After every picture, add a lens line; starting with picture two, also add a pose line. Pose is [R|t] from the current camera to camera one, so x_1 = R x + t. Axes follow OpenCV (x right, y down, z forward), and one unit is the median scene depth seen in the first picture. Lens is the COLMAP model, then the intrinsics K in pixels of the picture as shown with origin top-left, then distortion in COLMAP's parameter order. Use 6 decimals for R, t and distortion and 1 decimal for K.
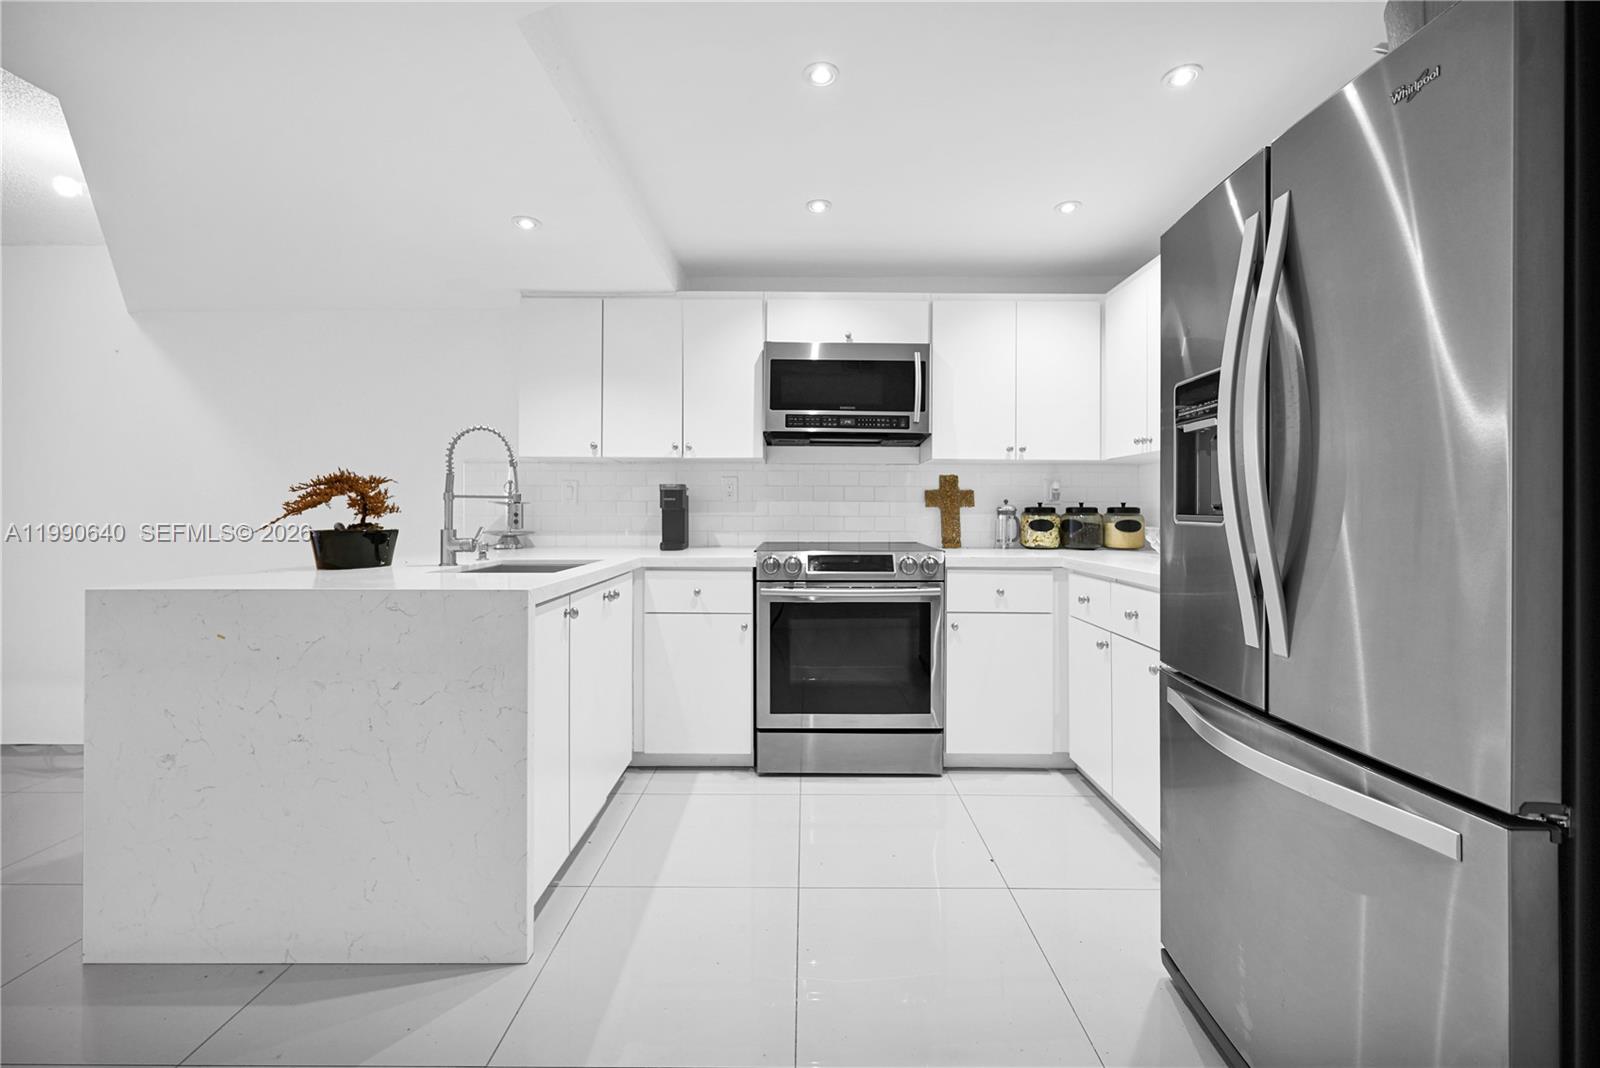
lens RADIAL K [[631.7, 0, 804.7], [0, 631.7, 511.5], [0, 0, 1]] dist [-0.000077, -0.000002]
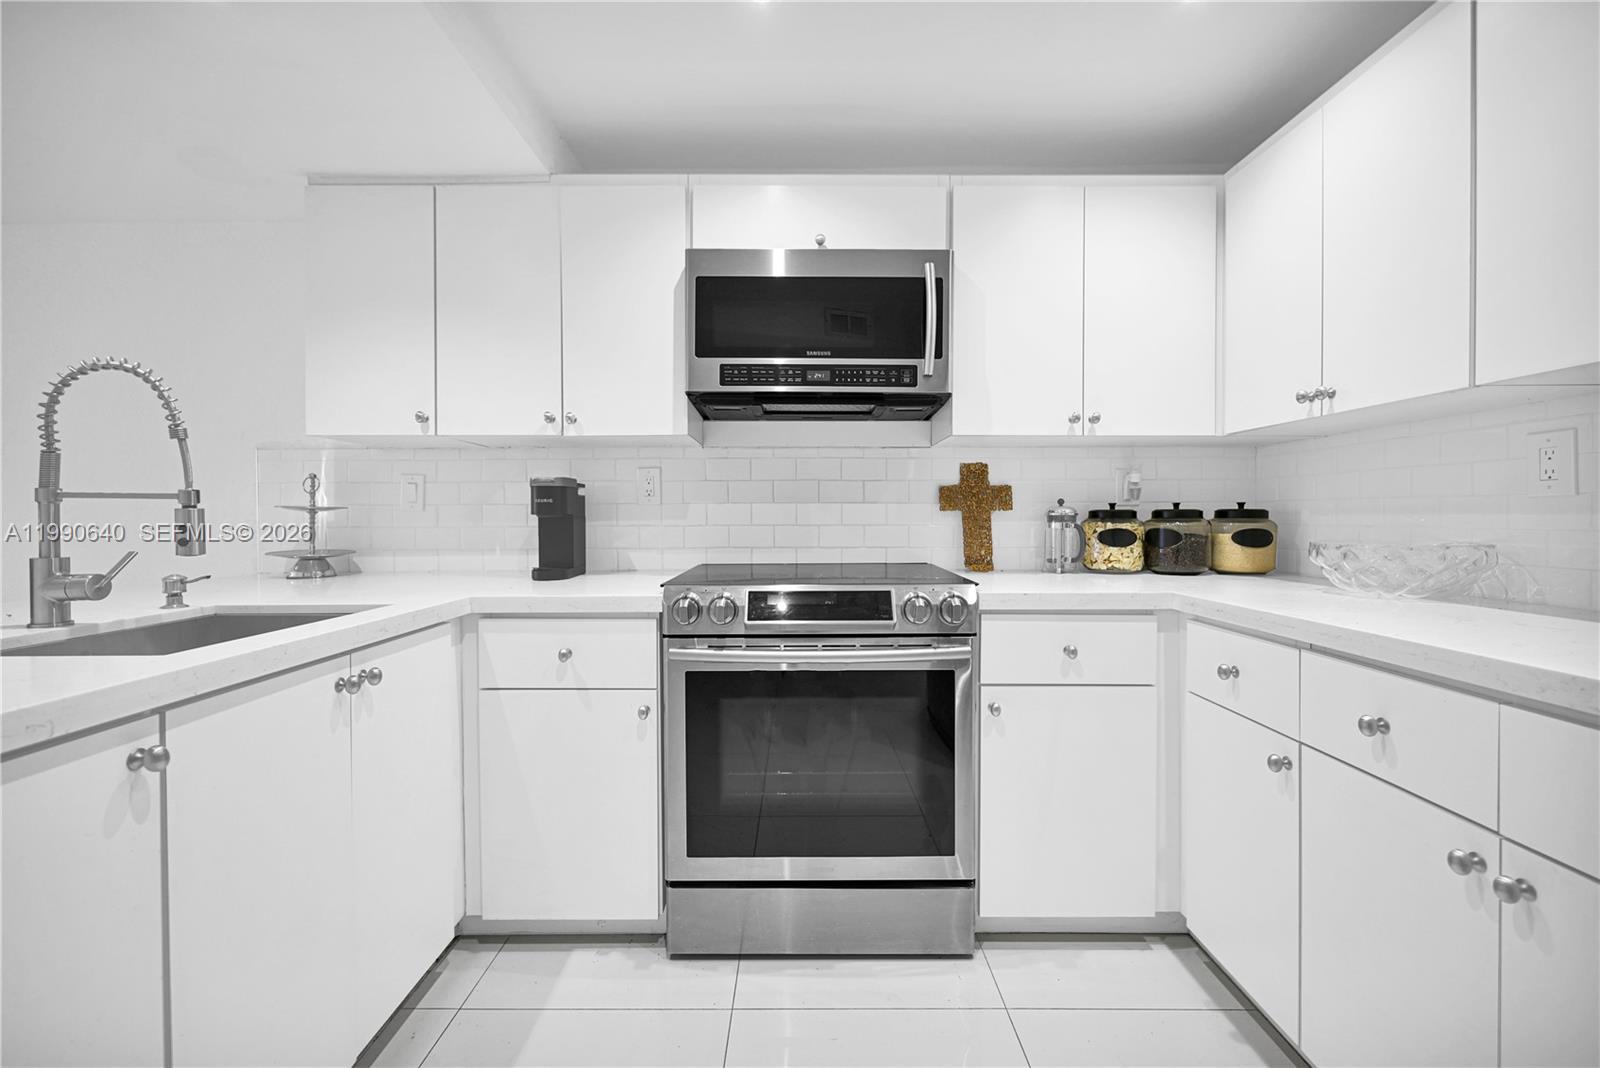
lens RADIAL K [[647.2, 0, 802.3], [0, 647.2, 532.1], [0, 0, 1]] dist [-0.000070, 0.000235]
pose [[0.999984, -0.005537, 0.001318, 0.049851], [0.005503, 0.999691, 0.024247, -0.002040], [-0.001452, -0.024240, 0.999705, 0.352896]]
